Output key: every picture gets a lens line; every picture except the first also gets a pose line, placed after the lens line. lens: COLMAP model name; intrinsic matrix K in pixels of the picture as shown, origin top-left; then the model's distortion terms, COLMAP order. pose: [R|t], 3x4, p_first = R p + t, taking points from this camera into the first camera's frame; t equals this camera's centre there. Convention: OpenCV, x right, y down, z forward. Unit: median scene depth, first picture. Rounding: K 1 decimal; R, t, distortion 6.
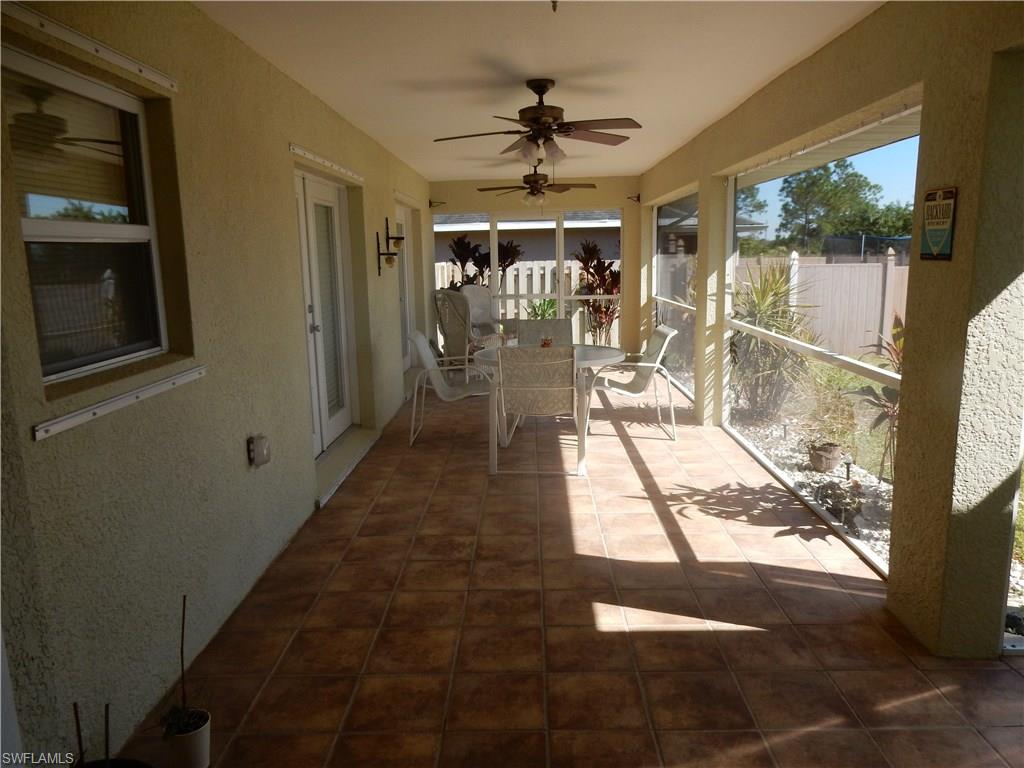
lens RADIAL K [[764.1, 0, 514.1], [0, 764.1, 380.5], [0, 0, 1]] dist [0.039881, -0.003442]
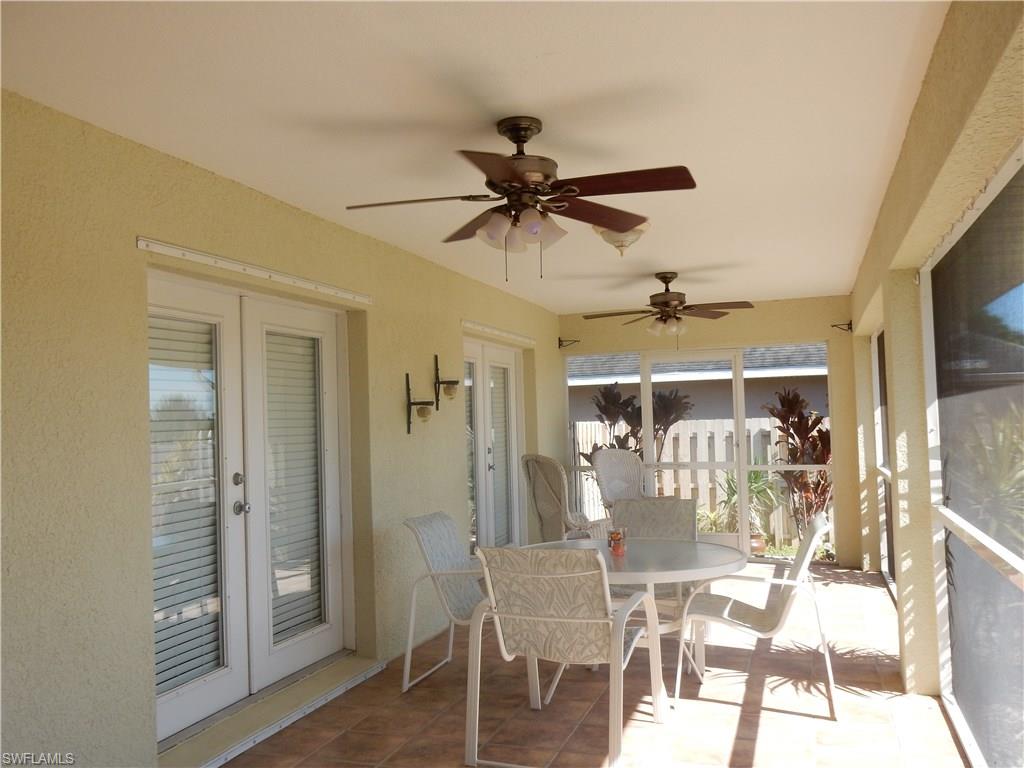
lens RADIAL K [[896.9, 0, 510.3], [0, 896.9, 389.8], [0, 0, 1]] dist [0.017791, -0.022873]
pose [[0.954132, -0.016074, -0.298954, 0.137011], [-0.041990, 0.981503, -0.186788, -0.020827], [0.296426, 0.190773, 0.935808, 0.198611]]
